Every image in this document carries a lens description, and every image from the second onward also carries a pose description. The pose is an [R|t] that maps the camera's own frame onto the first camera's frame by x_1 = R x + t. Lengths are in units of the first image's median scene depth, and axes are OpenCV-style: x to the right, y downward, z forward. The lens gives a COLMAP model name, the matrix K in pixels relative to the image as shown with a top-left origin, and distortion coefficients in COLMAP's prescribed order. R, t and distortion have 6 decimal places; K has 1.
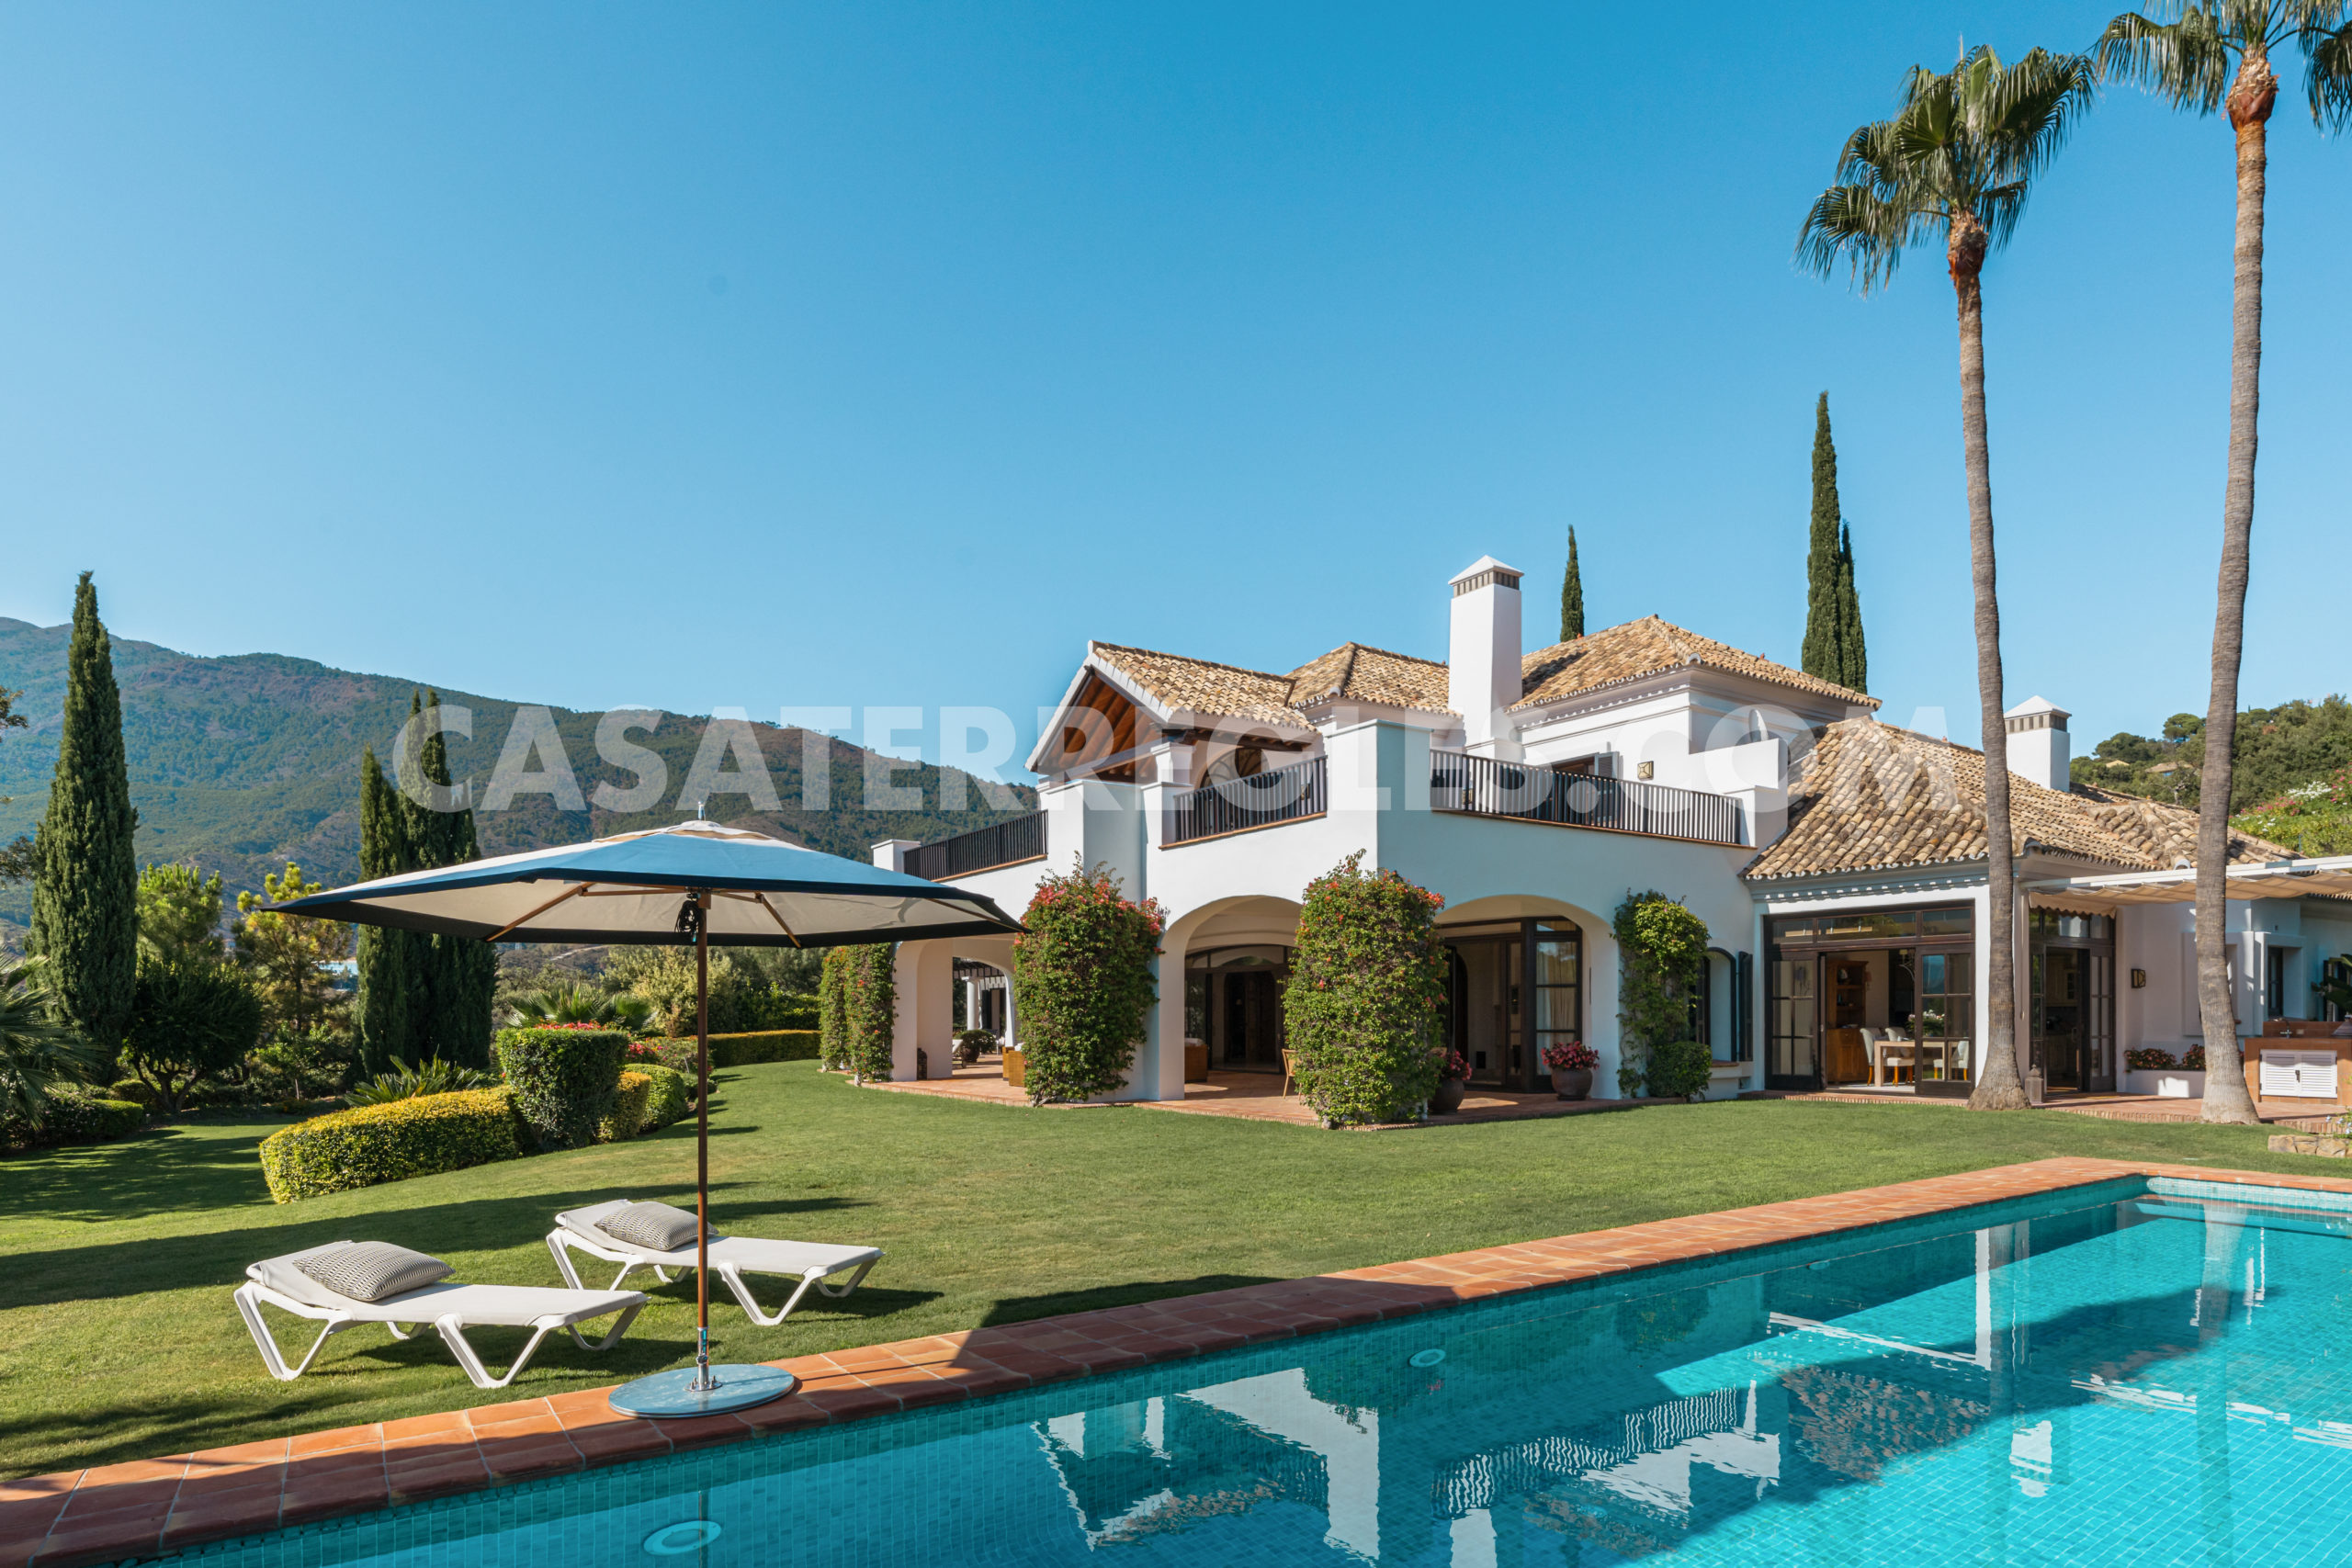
lens RADIAL K [[1268.1, 0, 1182.3], [0, 1268.1, 1022.0], [0, 0, 1]] dist [0.001195, -0.001161]
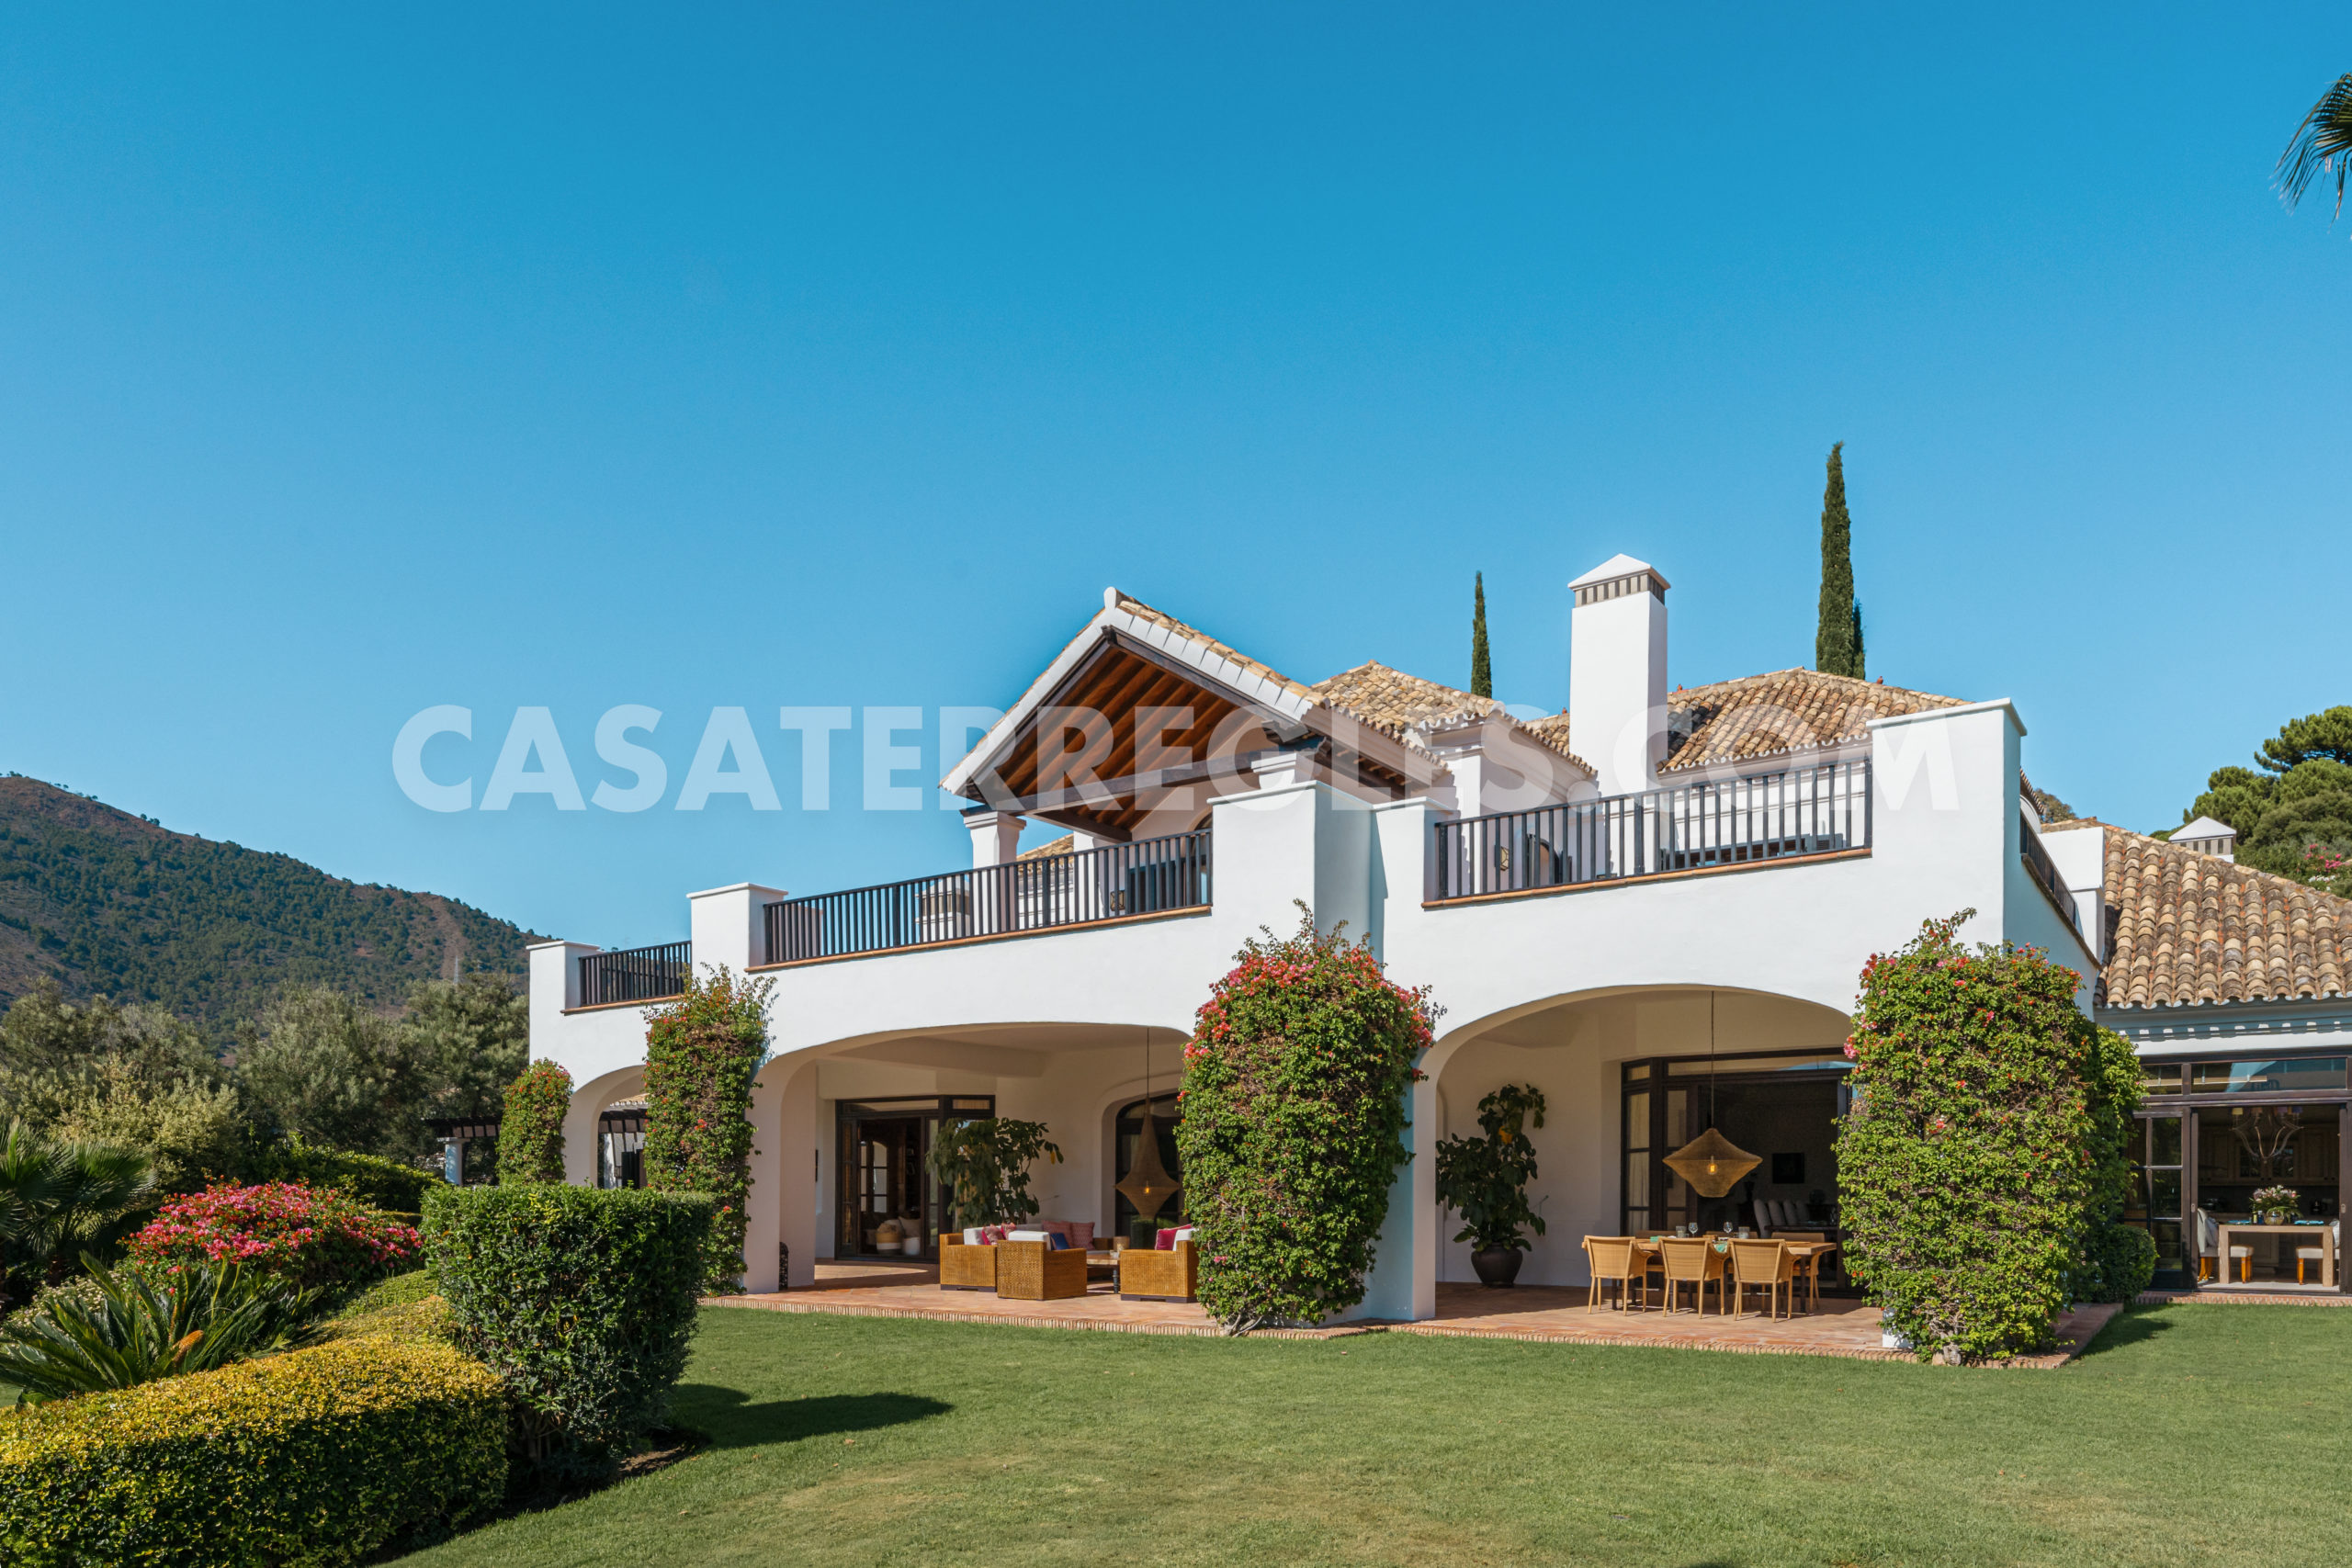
lens RADIAL K [[1515.9, 0, 1175.4], [0, 1515.9, 1208.2], [0, 0, 1]] dist [-0.000056, -0.000575]
pose [[0.935683, 0.005449, 0.352799, -0.401651], [-0.005115, 0.999985, -0.001878, 0.010358], [-0.352804, -0.000047, 0.935697, 0.375029]]
